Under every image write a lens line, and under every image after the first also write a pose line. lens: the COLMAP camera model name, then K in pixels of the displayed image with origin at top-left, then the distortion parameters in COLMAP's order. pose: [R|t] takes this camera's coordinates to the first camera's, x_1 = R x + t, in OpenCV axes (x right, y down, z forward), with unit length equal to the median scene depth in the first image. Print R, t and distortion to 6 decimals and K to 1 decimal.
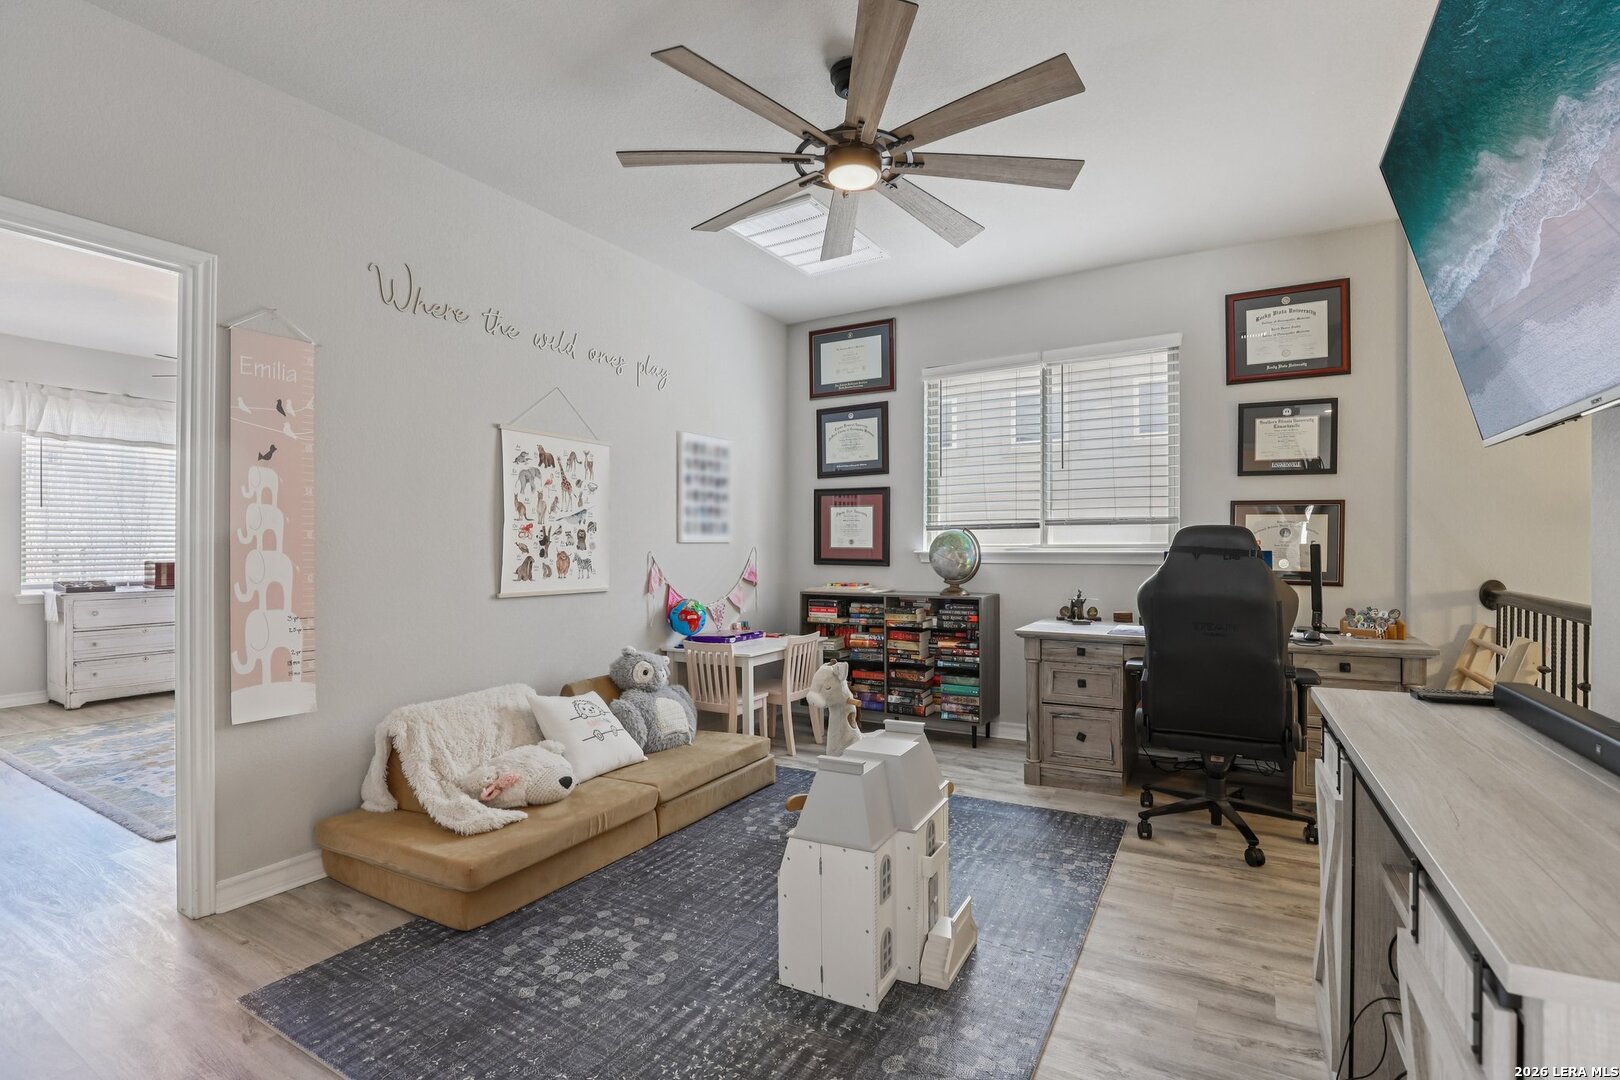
lens RADIAL K [[749.5, 0, 817.9], [0, 749.5, 548.4], [0, 0, 1]] dist [-0.038404, 0.007838]
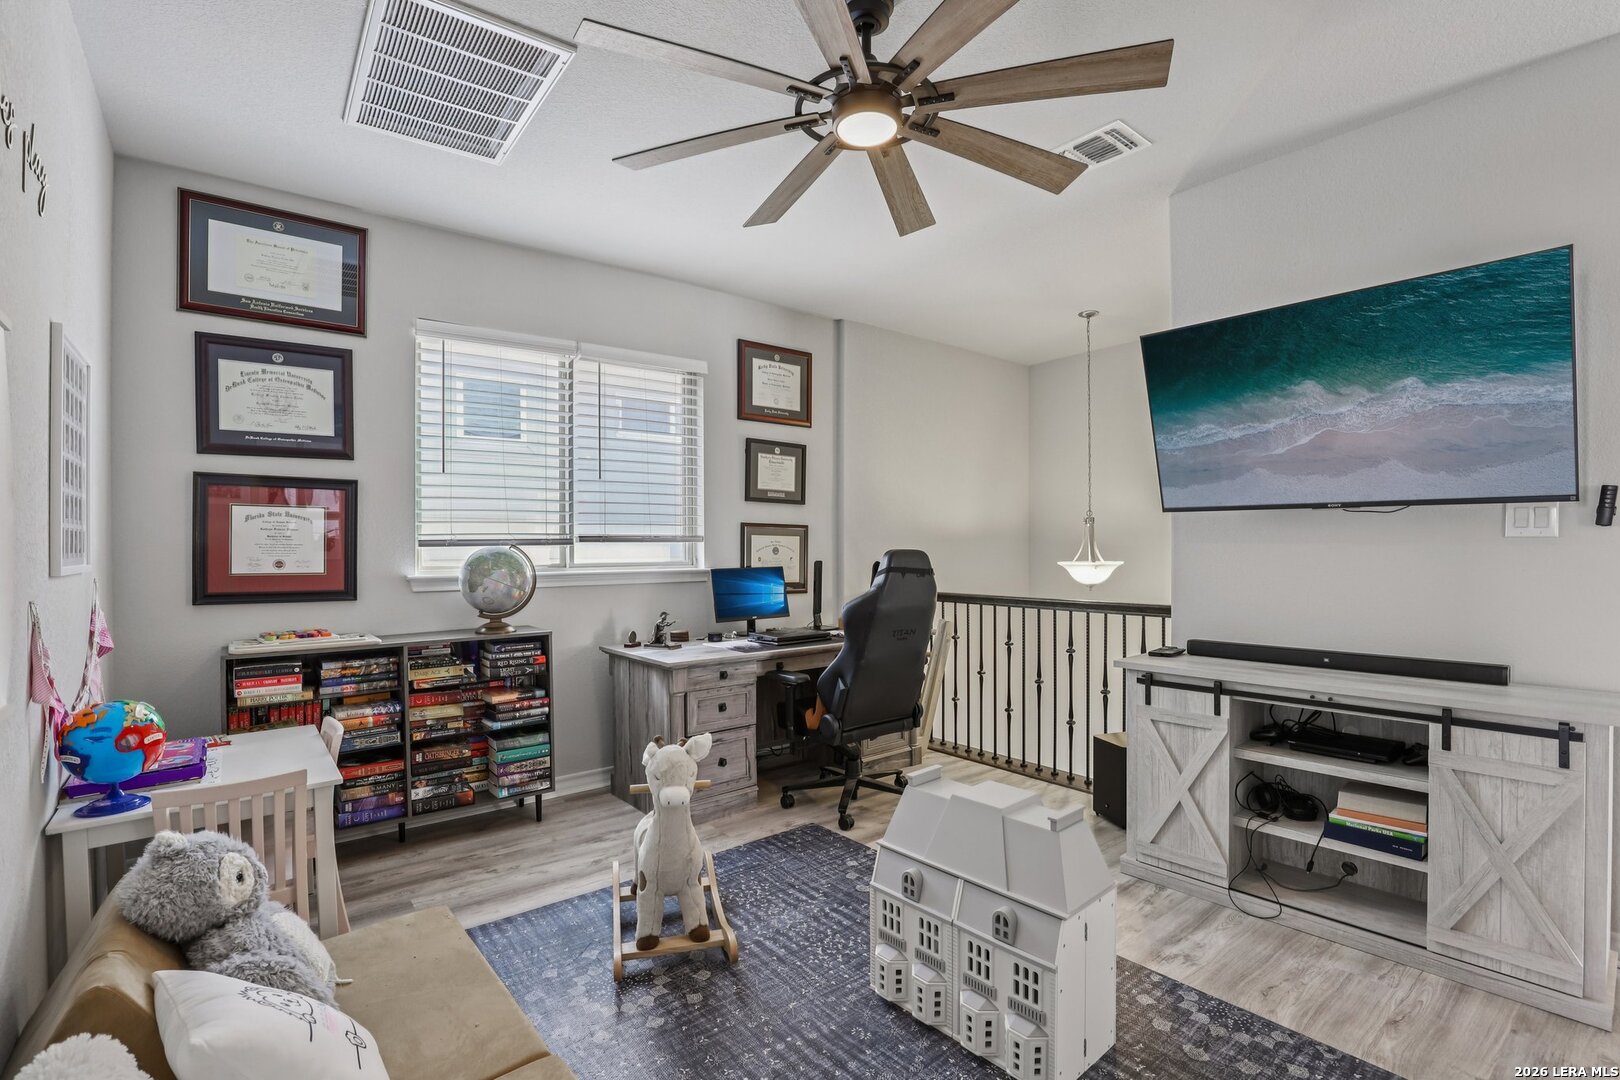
lens RADIAL K [[749.5, 0, 817.9], [0, 749.5, 548.4], [0, 0, 1]] dist [-0.038404, 0.007838]
pose [[0.354799, -0.002162, 0.934940, -0.401557], [0.008706, 0.999962, -0.000991, -0.019103], [-0.934902, 0.008491, 0.354804, 0.418197]]
